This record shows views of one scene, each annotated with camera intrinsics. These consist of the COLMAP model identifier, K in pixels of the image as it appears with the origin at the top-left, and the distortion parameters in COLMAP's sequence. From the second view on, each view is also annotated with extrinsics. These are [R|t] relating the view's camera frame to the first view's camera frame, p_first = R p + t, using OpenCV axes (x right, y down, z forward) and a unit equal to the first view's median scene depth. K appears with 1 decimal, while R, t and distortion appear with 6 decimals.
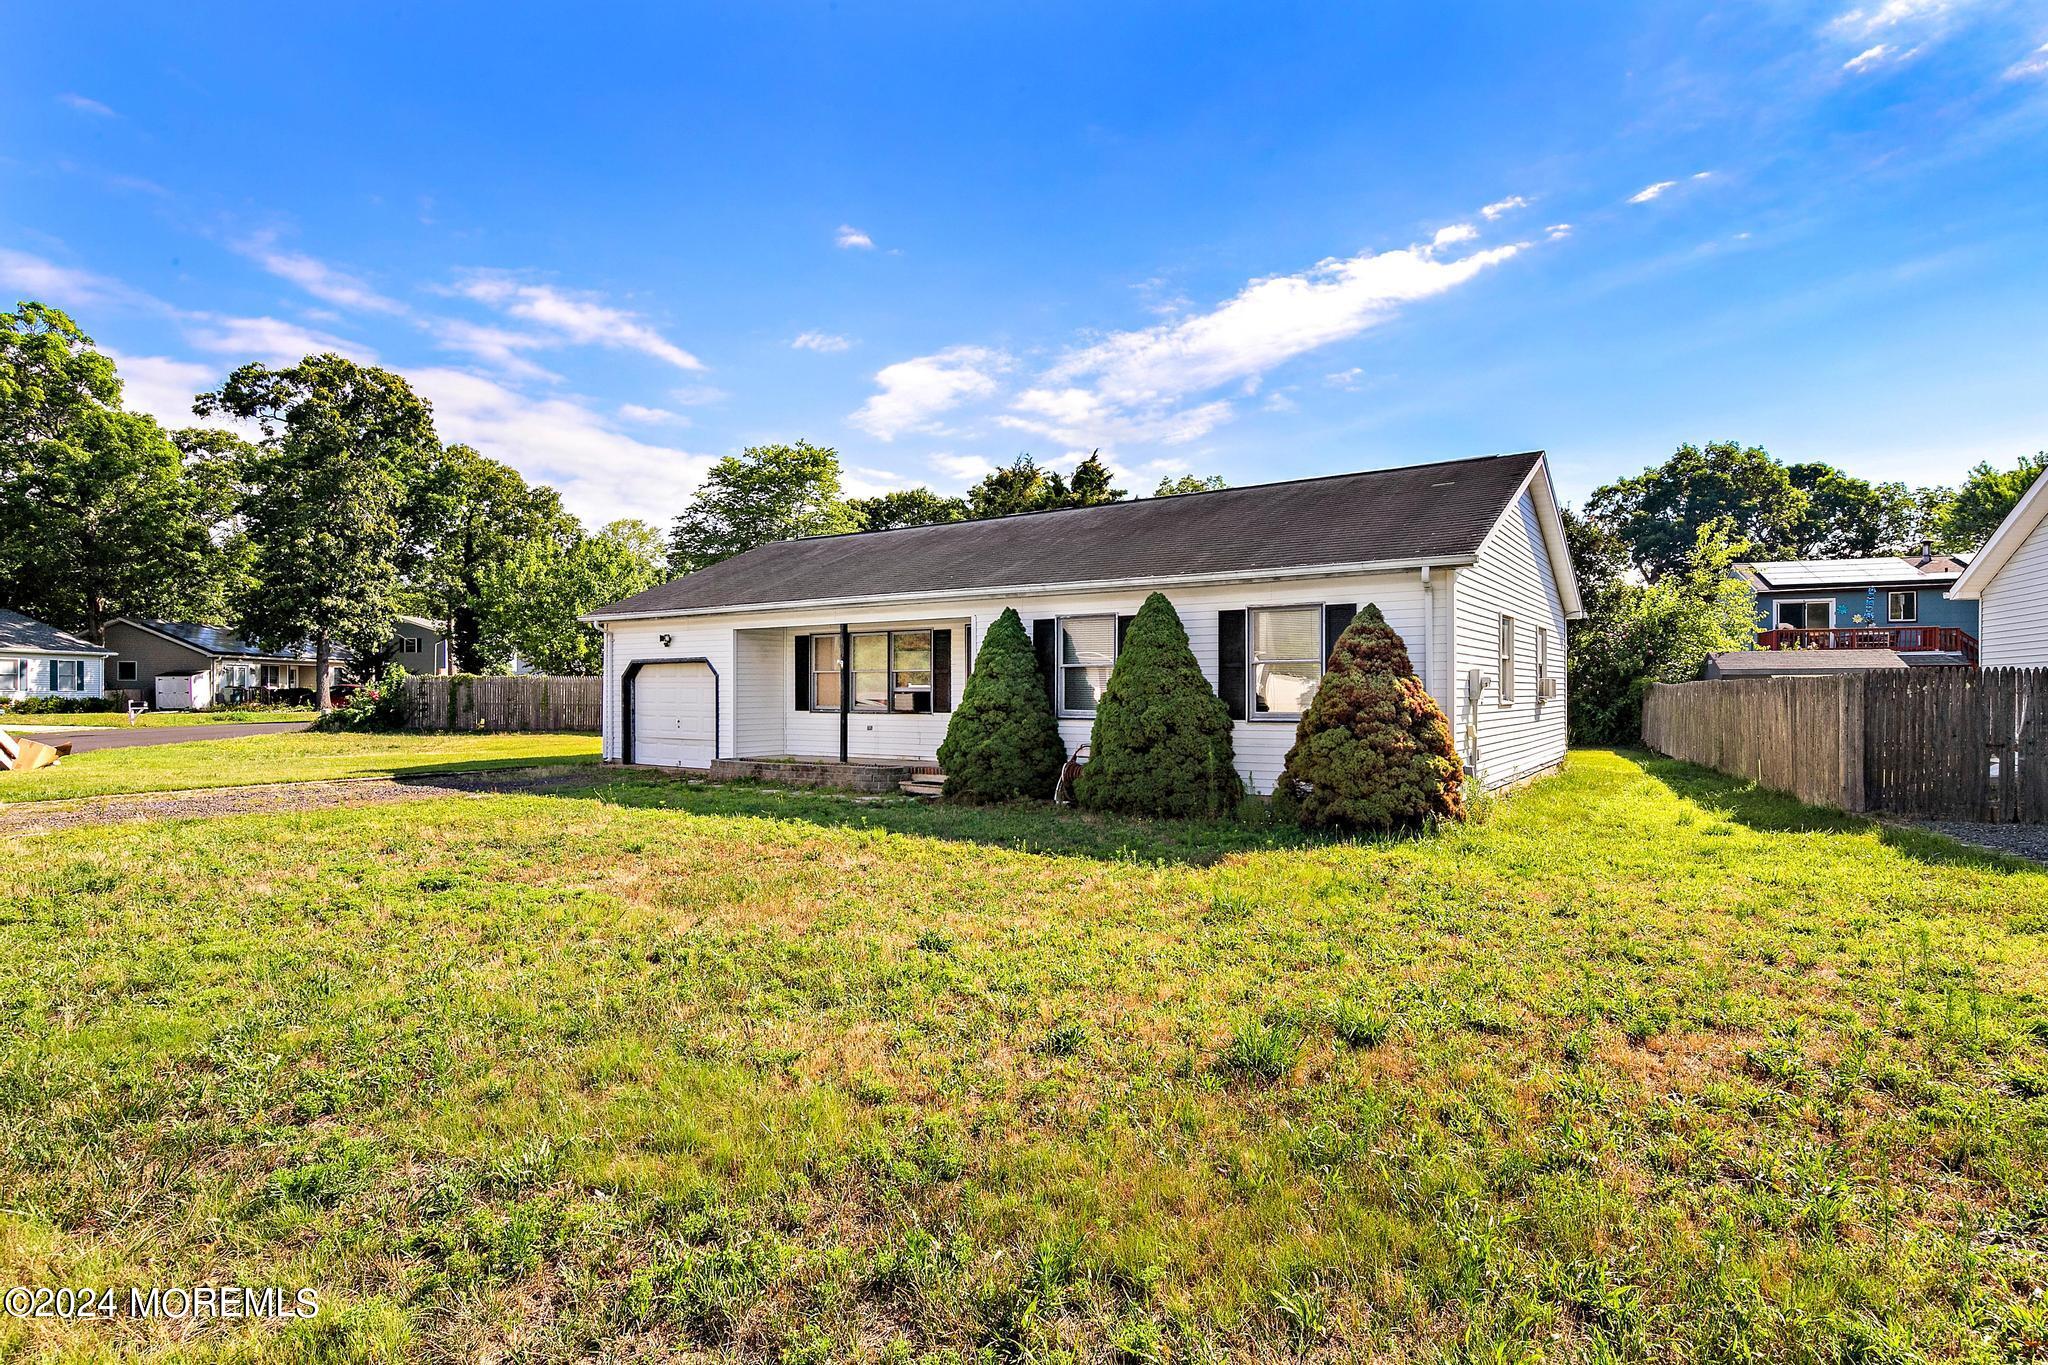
lens RADIAL K [[1045.0, 0, 1023.5], [0, 1045.0, 686.7], [0, 0, 1]] dist [0.004375, 0.000244]
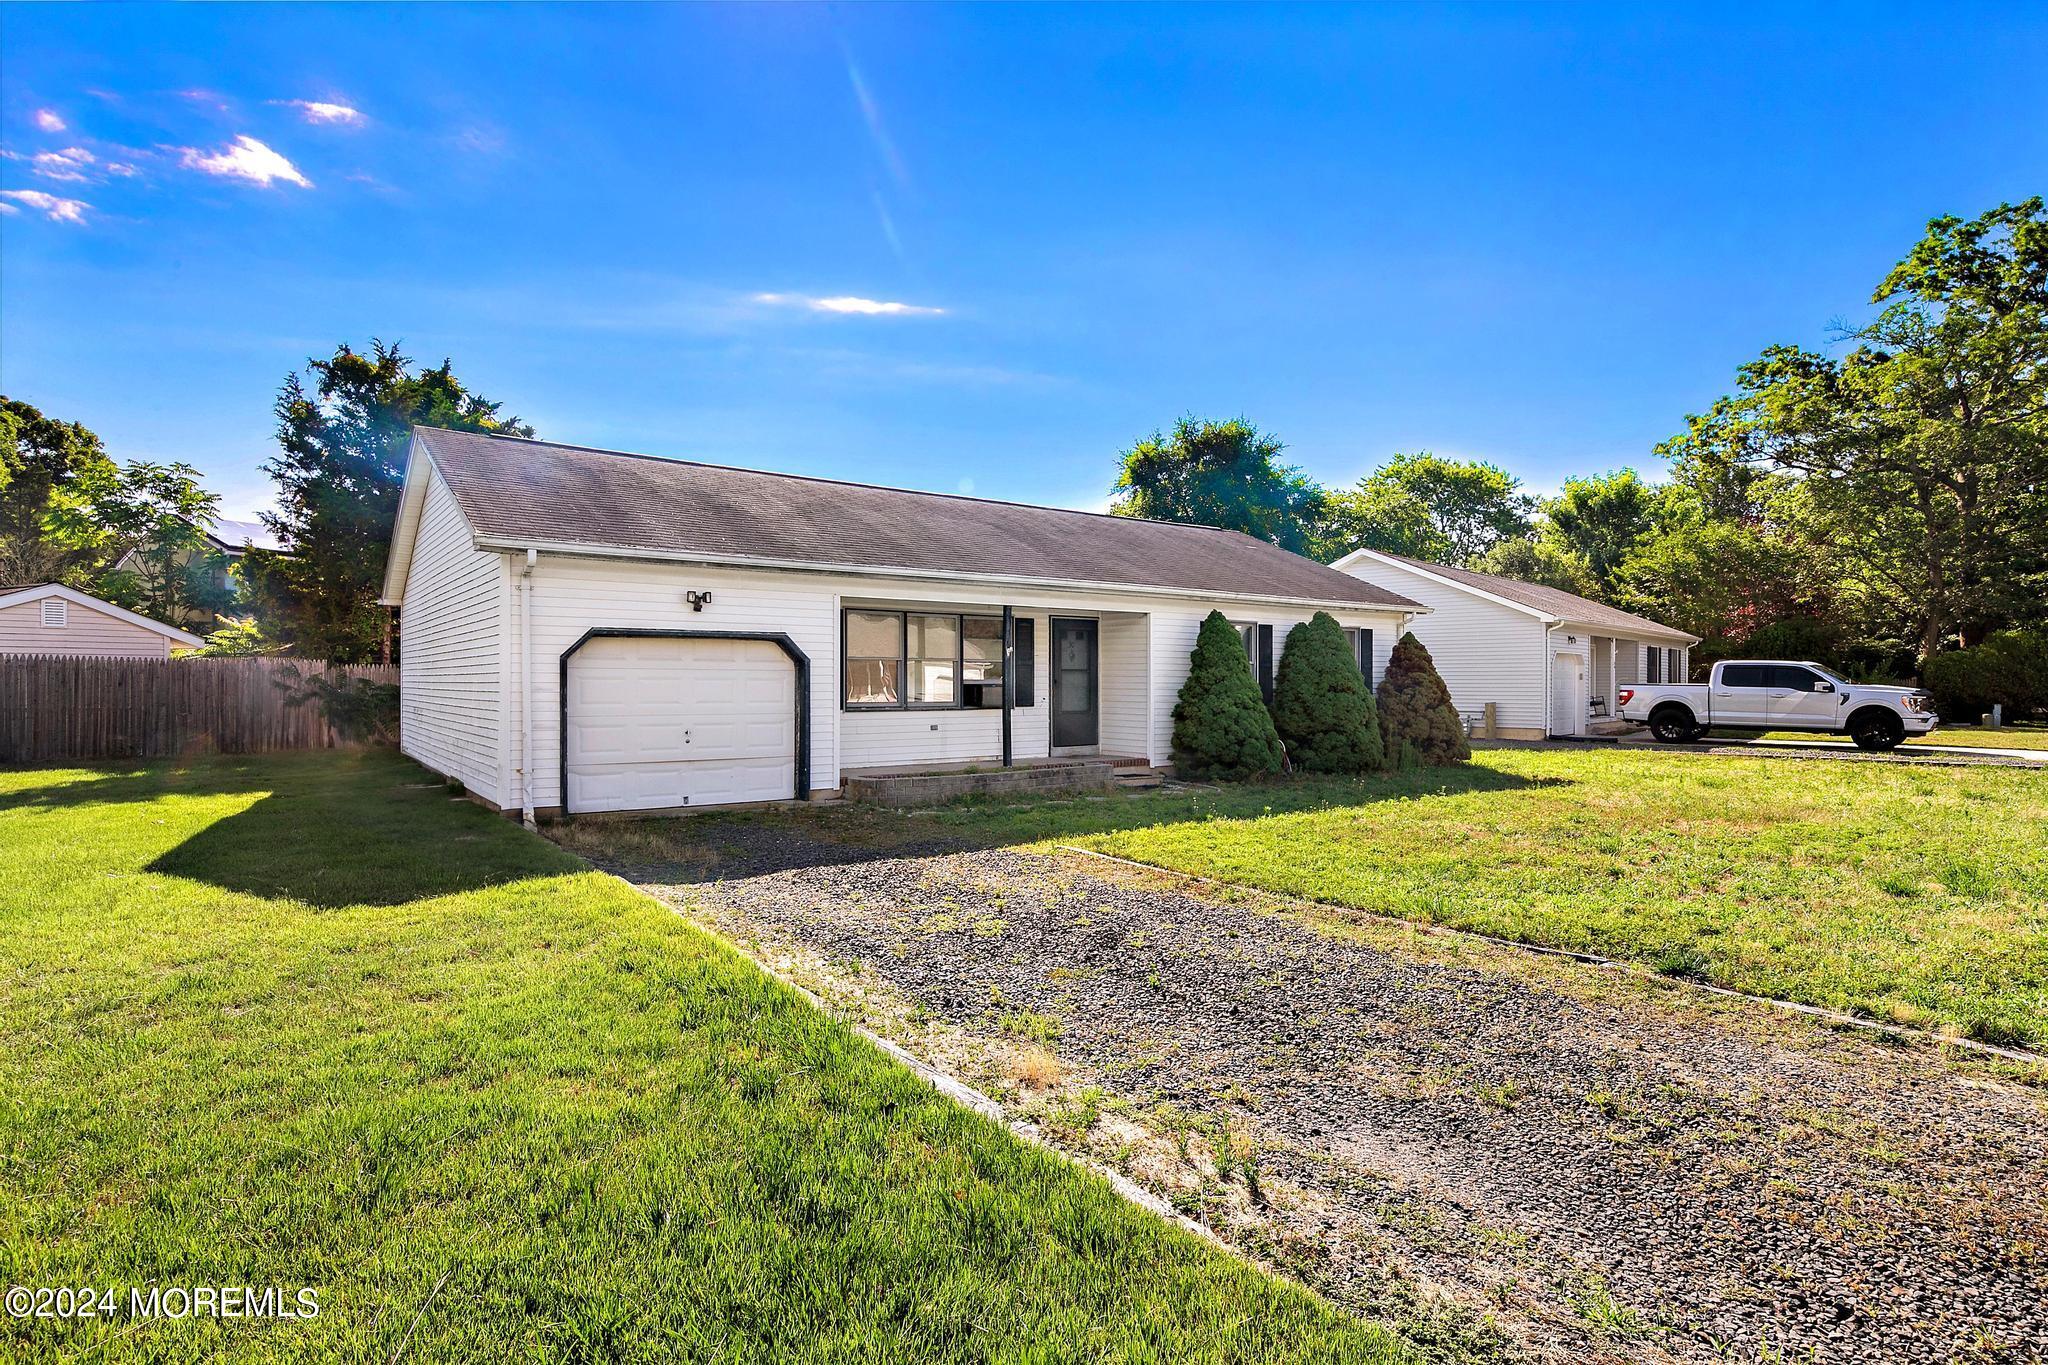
lens RADIAL K [[1045.0, 0, 1026.7], [0, 1045.0, 682.7], [0, 0, 1]] dist [0.004375, 0.000244]
pose [[0.343518, -0.000145, 0.939146, -0.899932], [-0.007559, 0.999967, 0.002919, 0.000512], [-0.939116, -0.008102, 0.343506, 0.637952]]
